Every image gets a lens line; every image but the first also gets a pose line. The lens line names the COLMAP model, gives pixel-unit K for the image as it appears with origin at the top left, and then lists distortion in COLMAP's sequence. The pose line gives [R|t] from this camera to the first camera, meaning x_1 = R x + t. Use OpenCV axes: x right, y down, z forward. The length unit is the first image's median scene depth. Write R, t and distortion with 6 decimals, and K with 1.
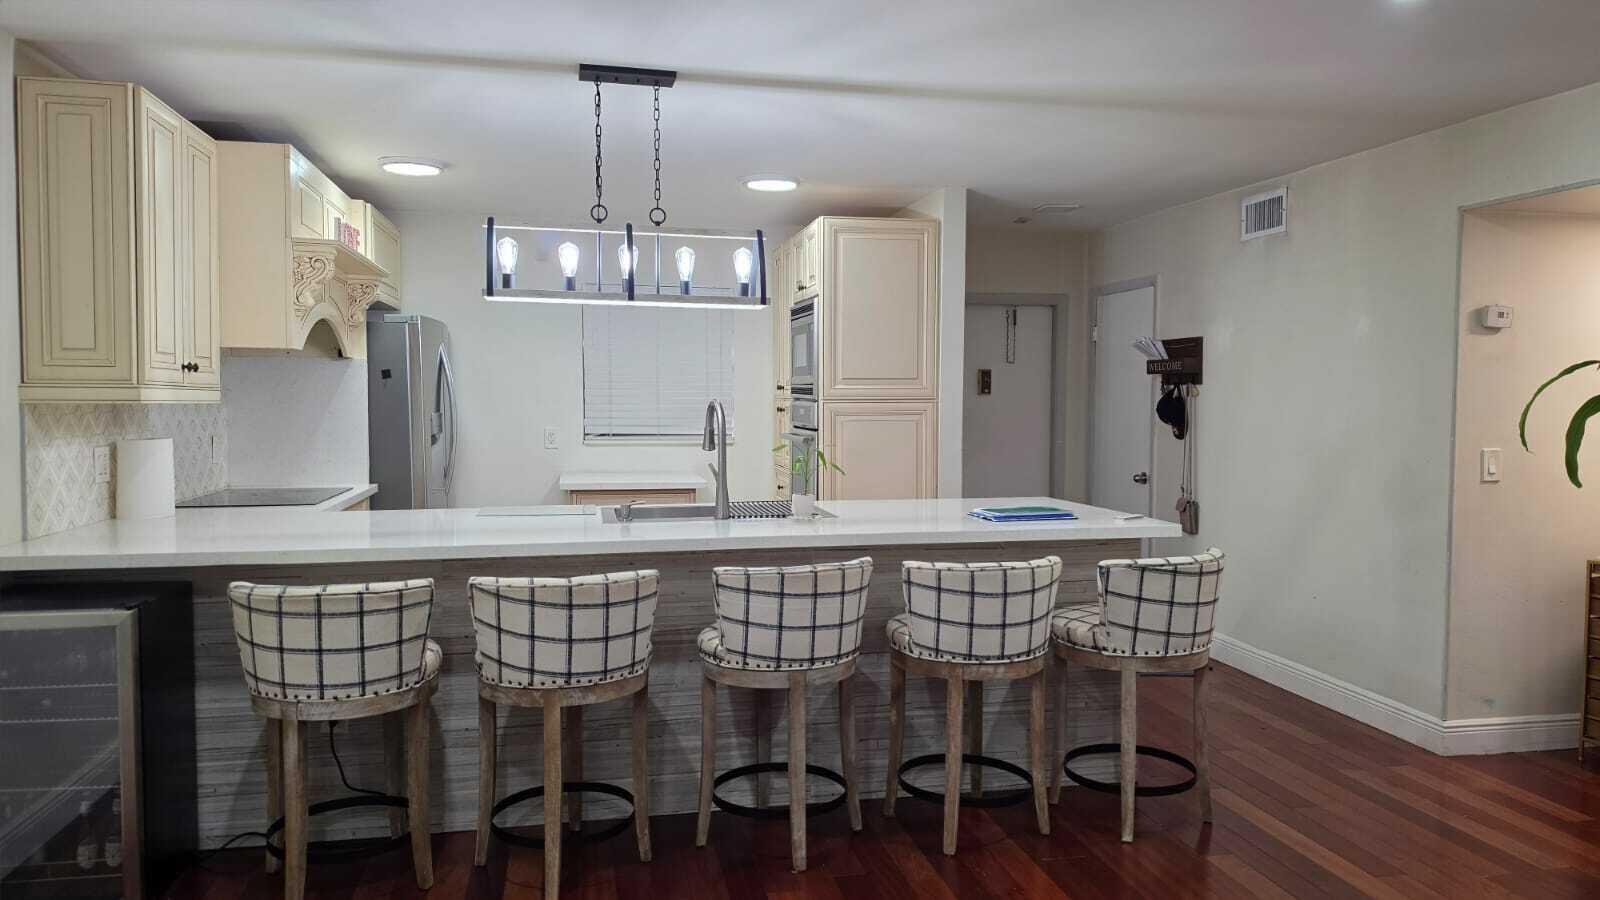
lens RADIAL K [[1133.9, 0, 800.6], [0, 1133.9, 441.2], [0, 0, 1]] dist [0.099899, -0.026085]
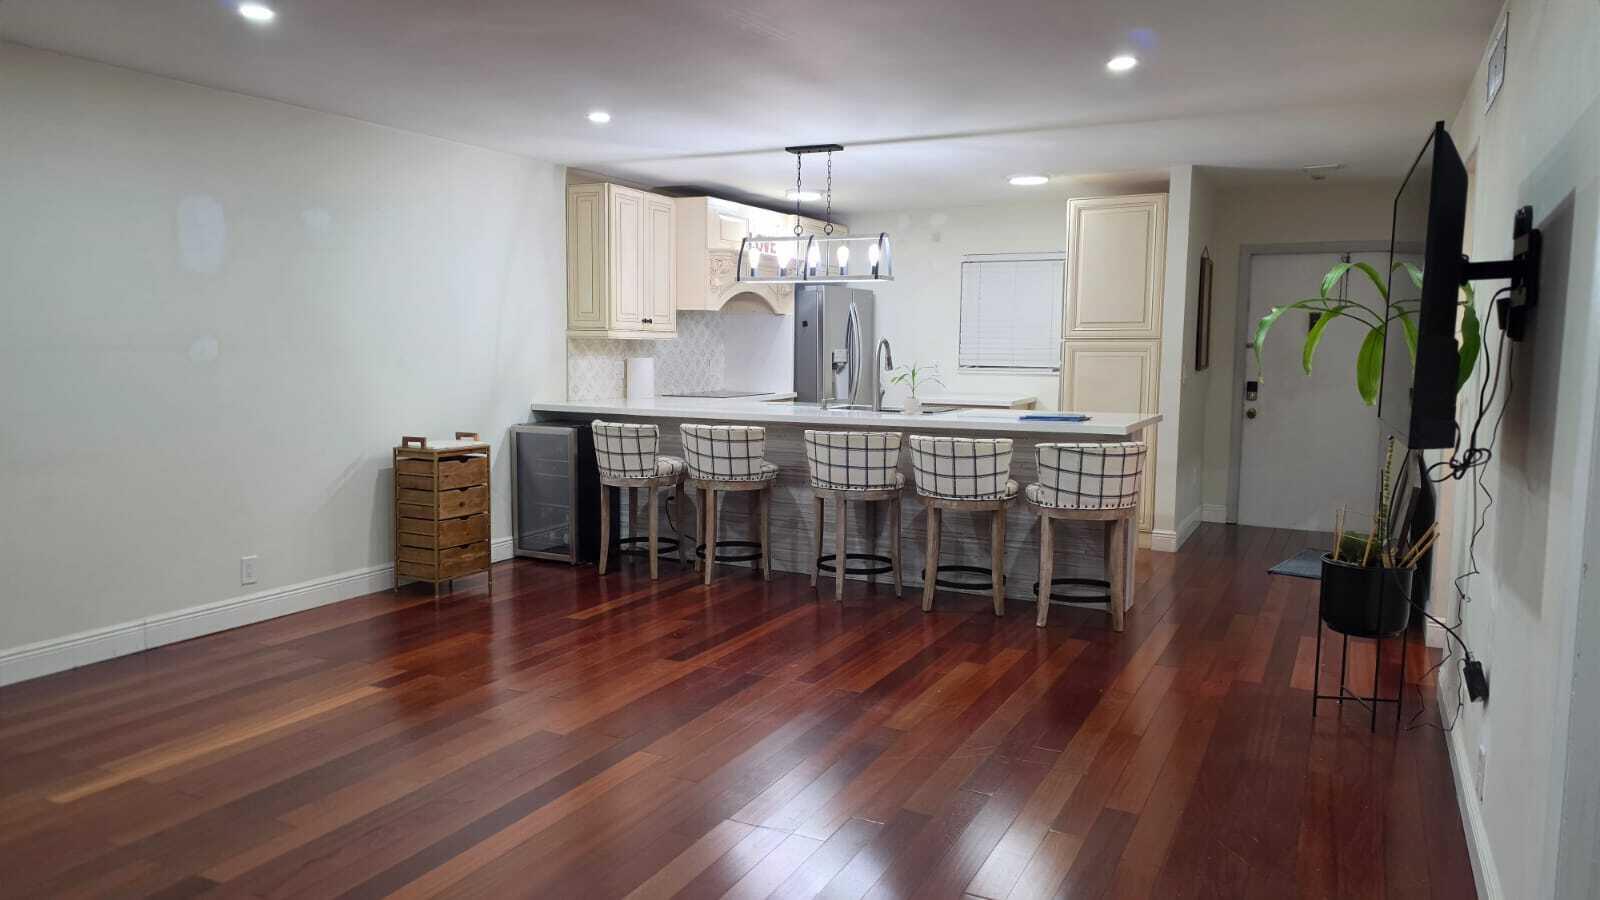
lens RADIAL K [[1133.9, 0, 805.6], [0, 1133.9, 449.0], [0, 0, 1]] dist [0.099899, -0.026085]
pose [[0.773979, 0.060408, -0.630323, 0.973105], [-0.028722, 0.997764, 0.060354, 0.031118], [0.632560, -0.028608, 0.773983, -0.355739]]
